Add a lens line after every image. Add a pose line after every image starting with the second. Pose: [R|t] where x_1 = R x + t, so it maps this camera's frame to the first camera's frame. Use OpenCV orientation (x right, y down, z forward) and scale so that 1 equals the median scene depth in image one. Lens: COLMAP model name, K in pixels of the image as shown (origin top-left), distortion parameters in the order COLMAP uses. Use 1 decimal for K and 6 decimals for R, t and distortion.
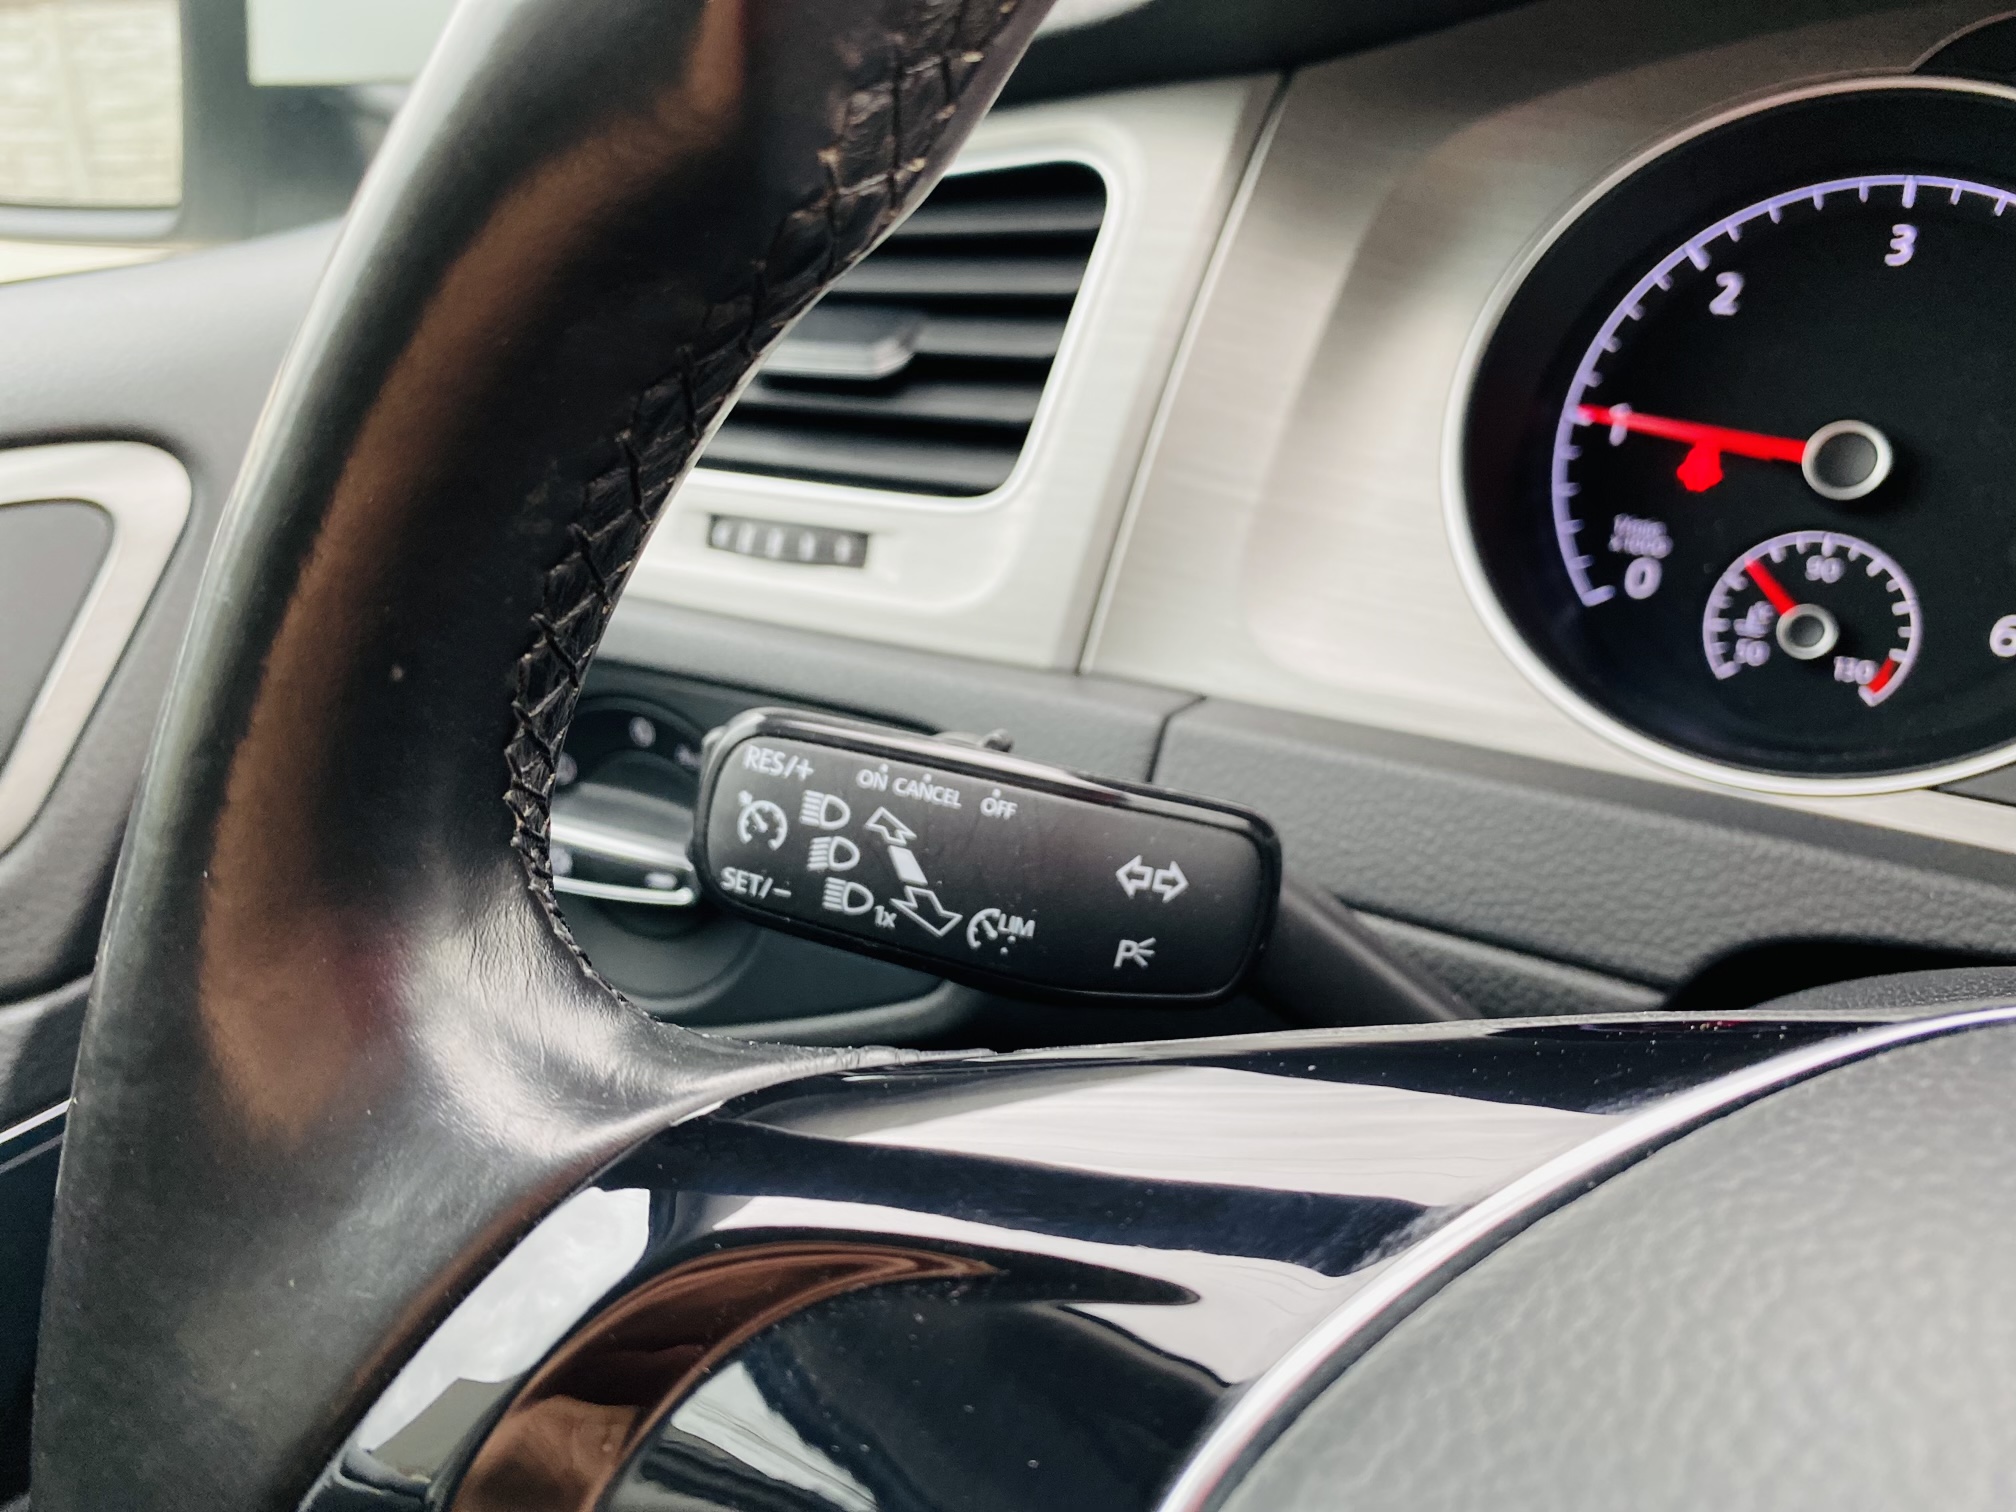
lens RADIAL K [[1642.6, 0, 990.9], [0, 1642.6, 745.0], [0, 0, 1]] dist [-0.024030, -0.009958]
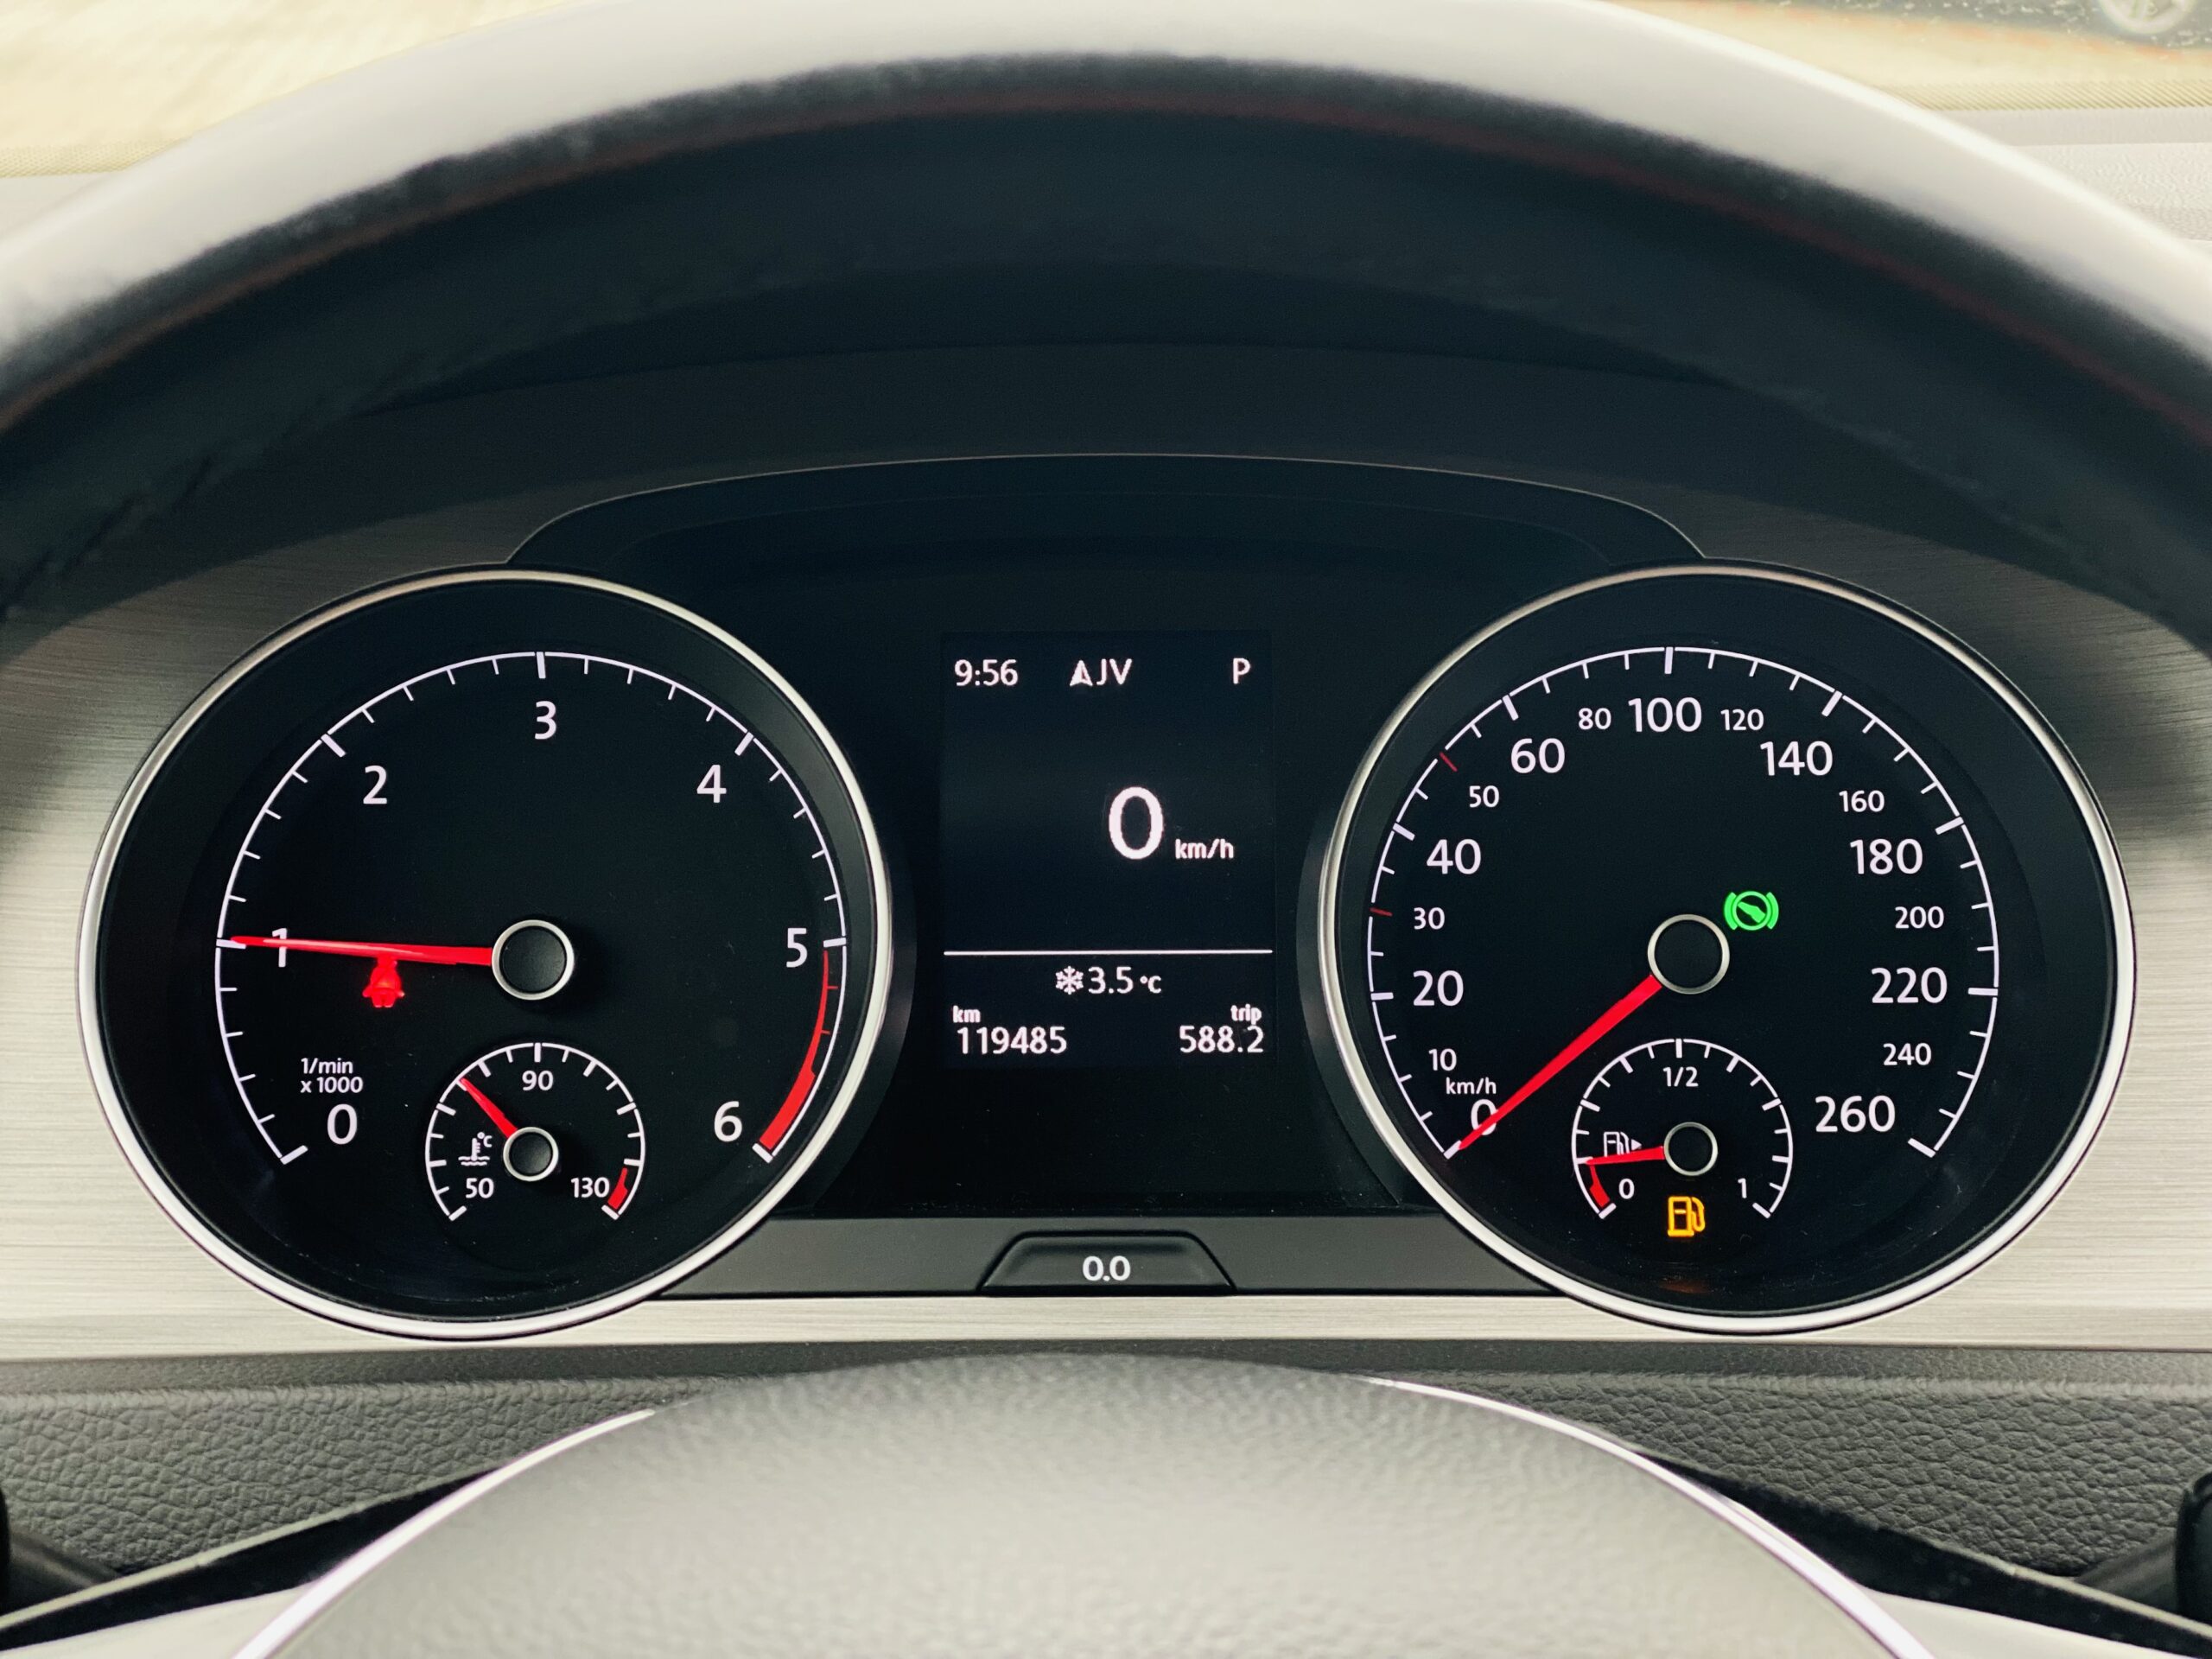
lens RADIAL K [[3180.9, 0, 1096.0], [0, 3180.9, 826.6], [0, 0, 1]] dist [0.058301, 0.000000]
pose [[0.820321, -0.117633, 0.559675, -0.190682], [0.219341, 0.968495, -0.117931, 0.029007], [-0.528170, 0.219501, 0.820278, -0.603753]]
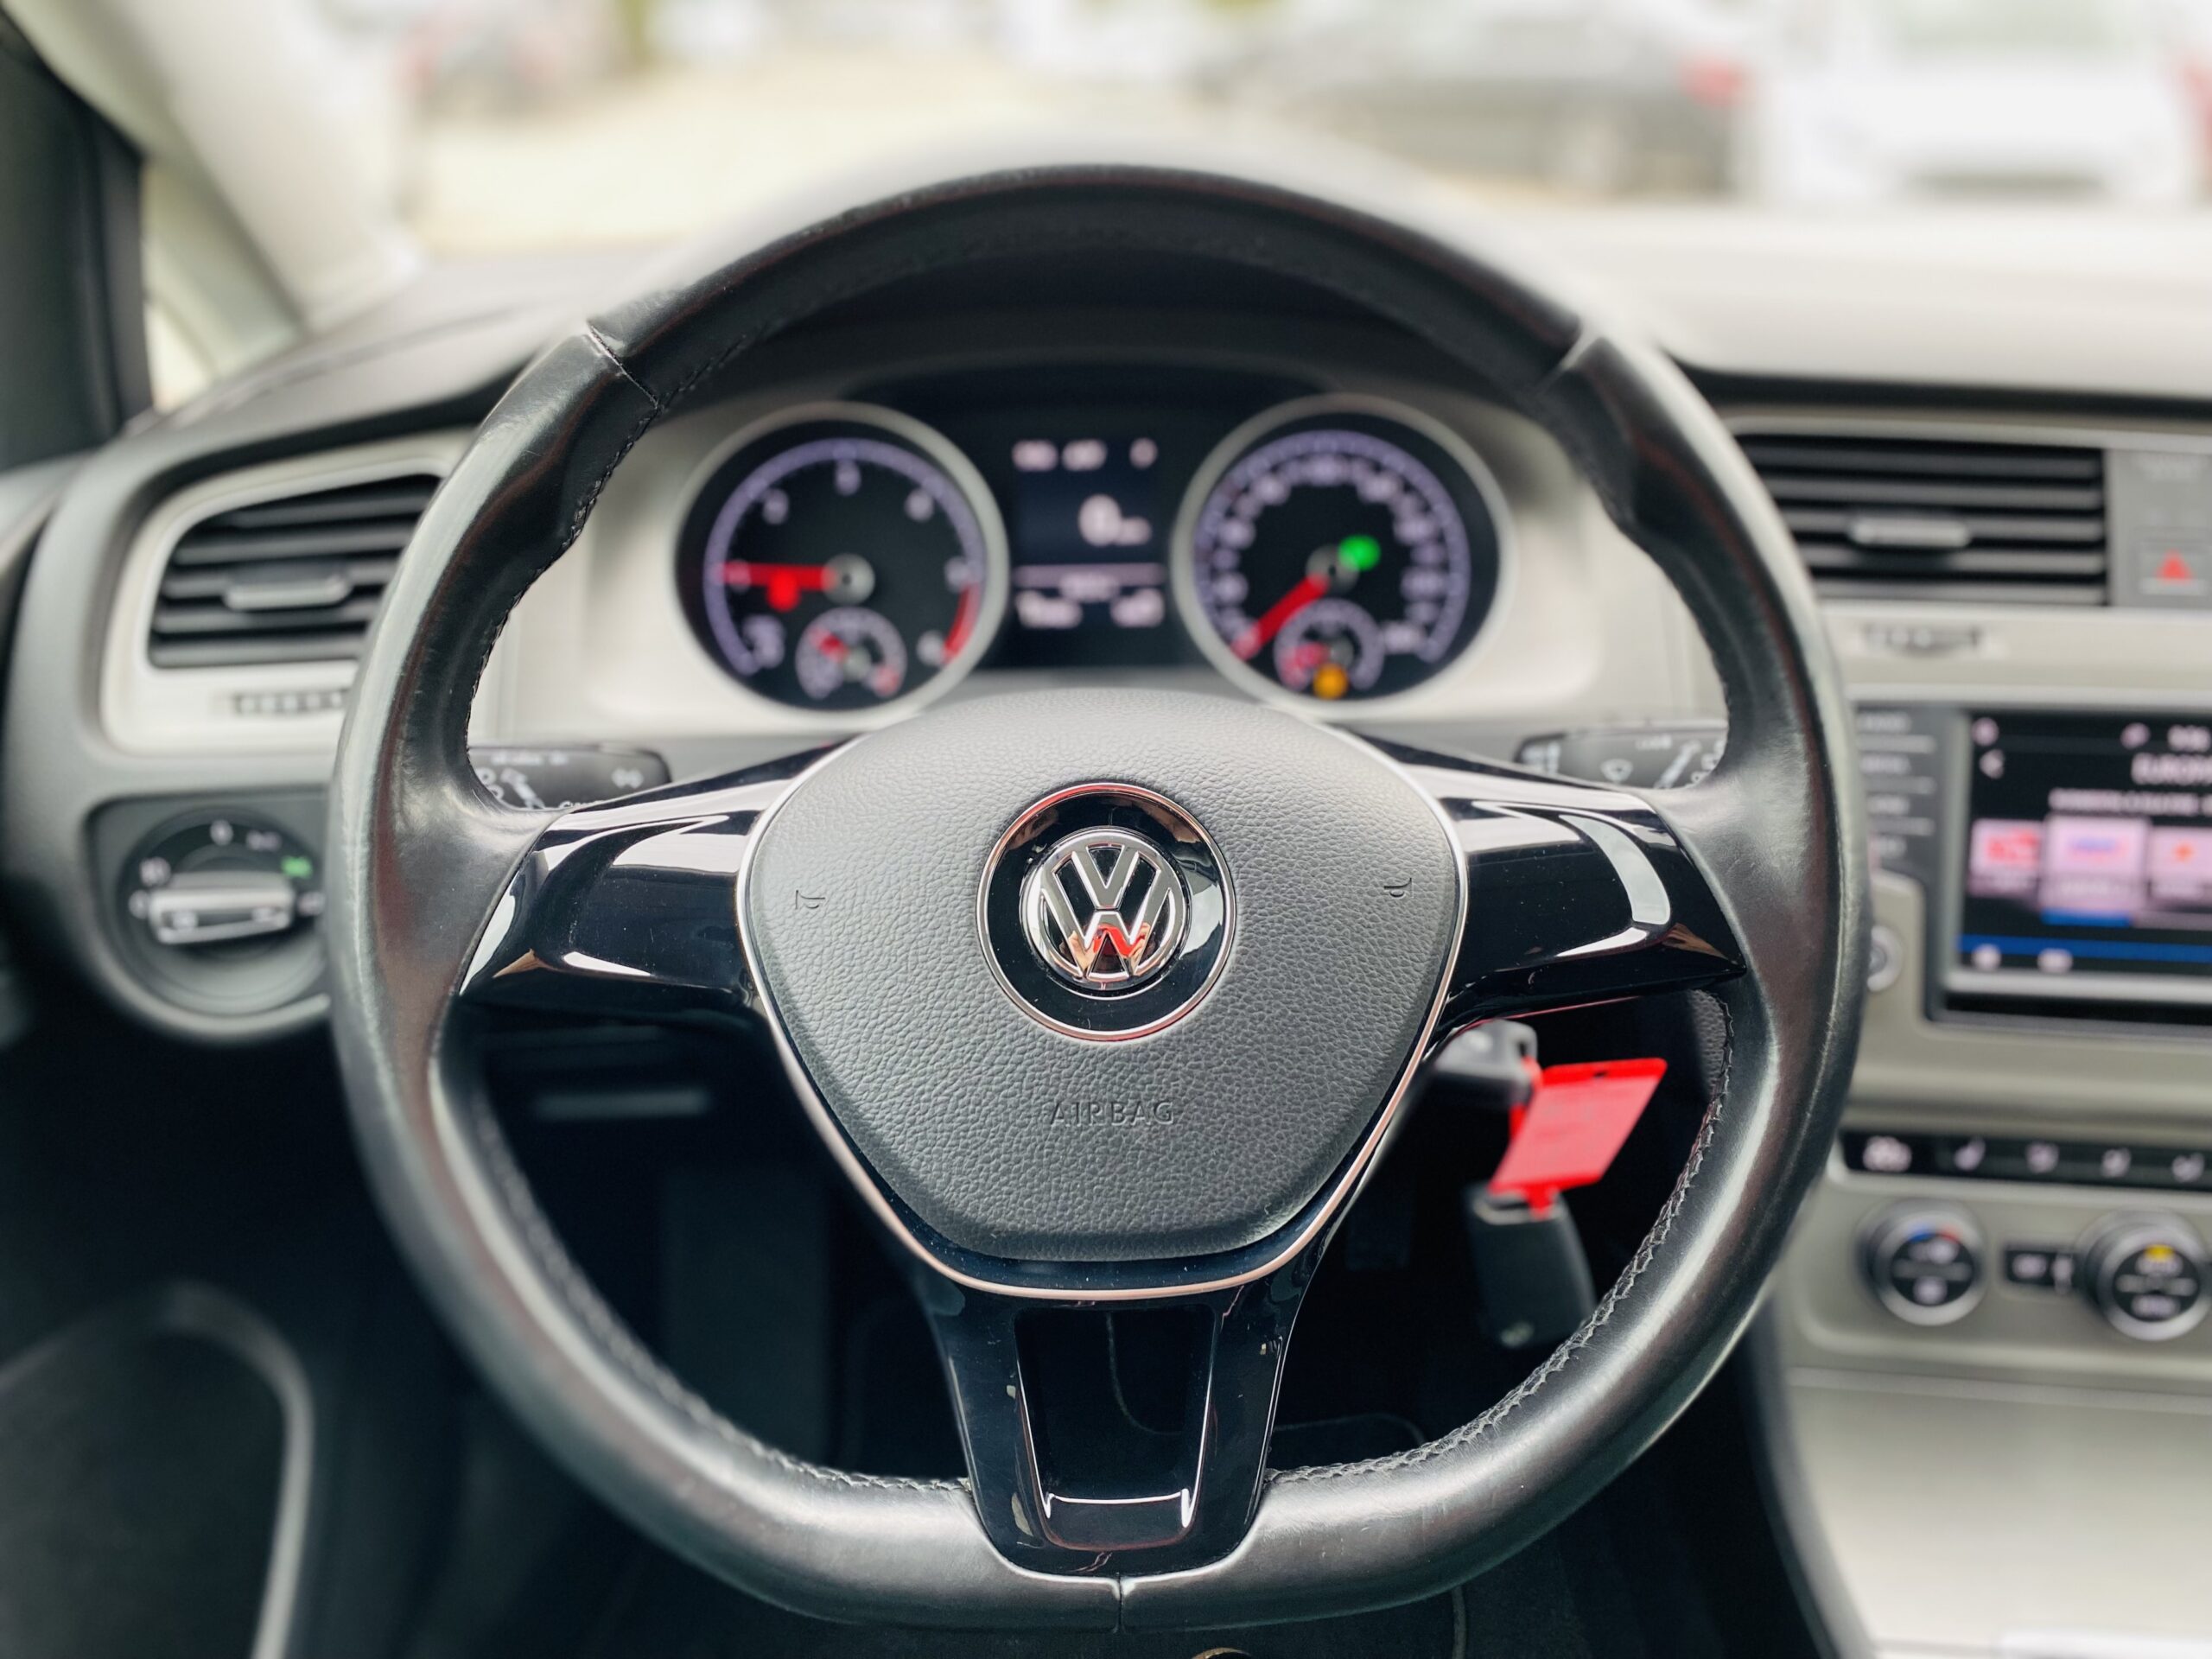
lens RADIAL K [[1615.8, 0, 1114.7], [0, 1615.8, 820.3], [0, 0, 1]] dist [0.005558, -0.001942]
pose [[0.797542, -0.201626, 0.568572, -0.445489], [0.235147, 0.971847, 0.014792, 0.176323], [-0.555548, 0.121901, 0.822500, -0.862365]]
